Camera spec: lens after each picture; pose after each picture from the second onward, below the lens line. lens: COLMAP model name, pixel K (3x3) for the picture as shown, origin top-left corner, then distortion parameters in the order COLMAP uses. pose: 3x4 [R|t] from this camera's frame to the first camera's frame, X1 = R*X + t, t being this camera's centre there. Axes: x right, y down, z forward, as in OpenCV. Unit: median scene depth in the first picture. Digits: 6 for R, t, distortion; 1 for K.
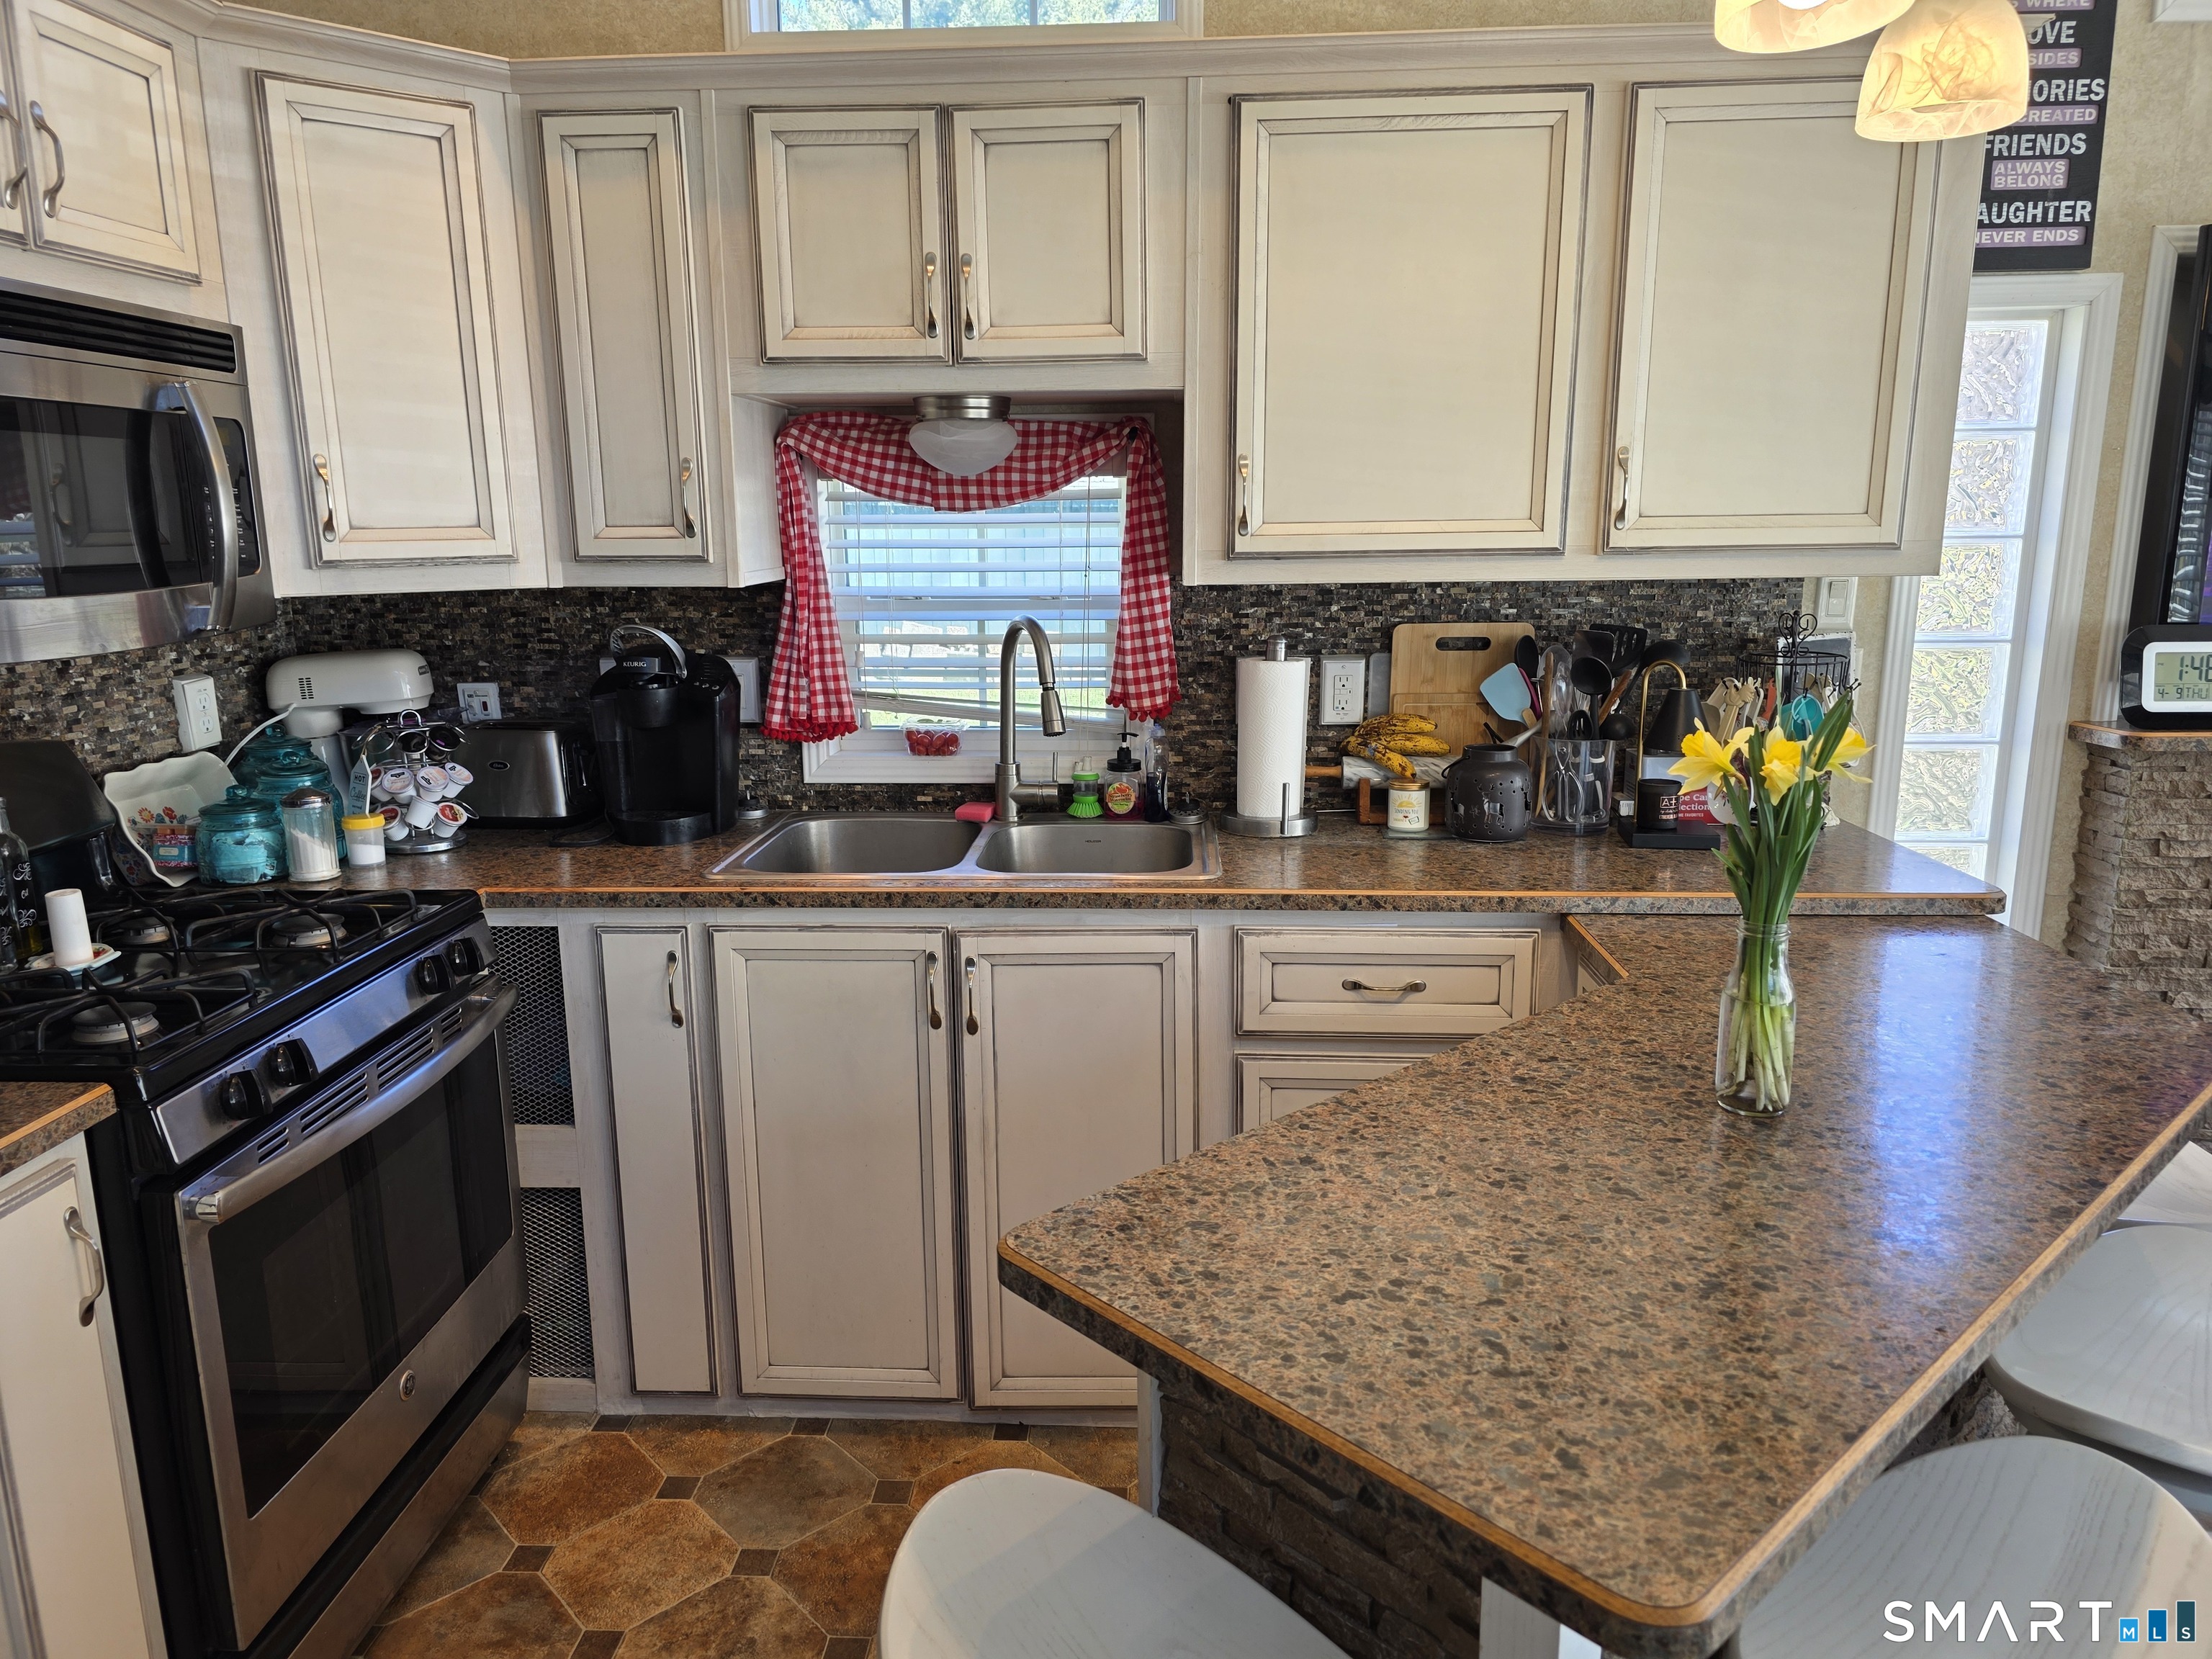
lens RADIAL K [[1479.9, 0, 1089.6], [0, 1479.9, 821.5], [0, 0, 1]] dist [0.062792, -0.058872]
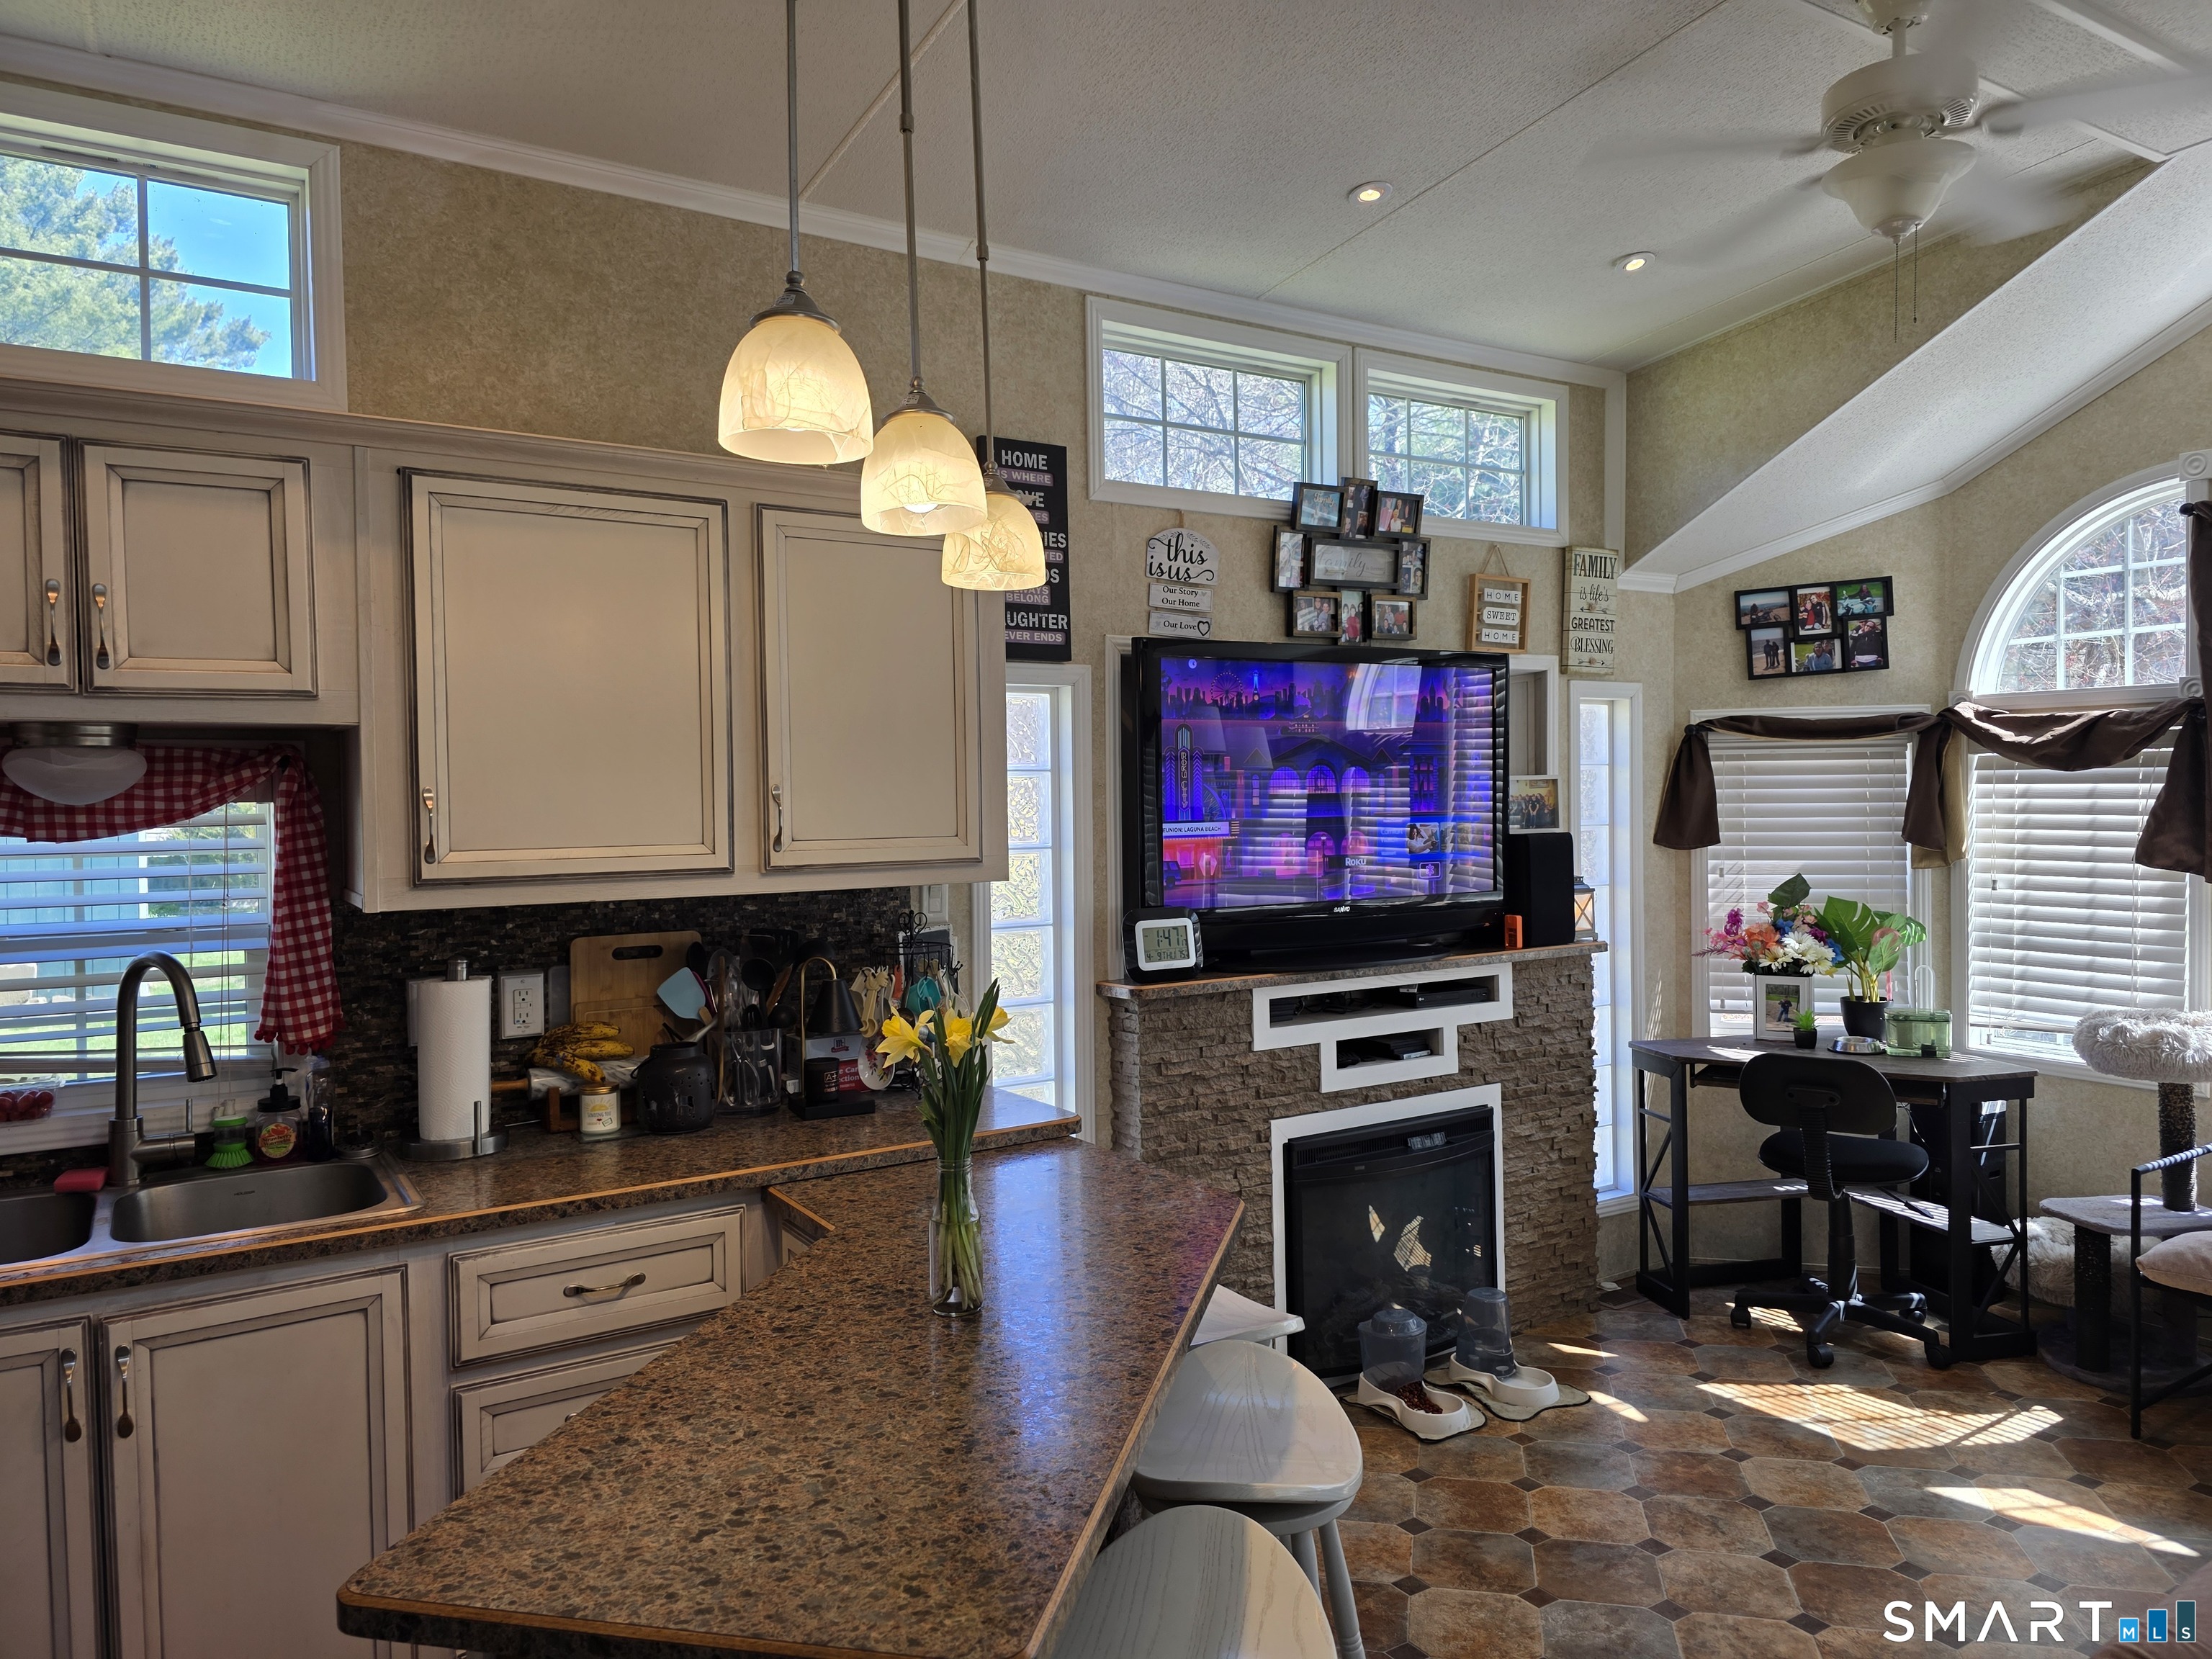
lens RADIAL K [[1479.9, 0, 1125.8], [0, 1479.9, 827.1], [0, 0, 1]] dist [0.062792, -0.058872]
pose [[0.810485, -0.013577, 0.585602, -0.110531], [0.123551, 0.981202, -0.148247, -0.003972], [-0.572581, 0.192504, 0.796927, -0.106002]]
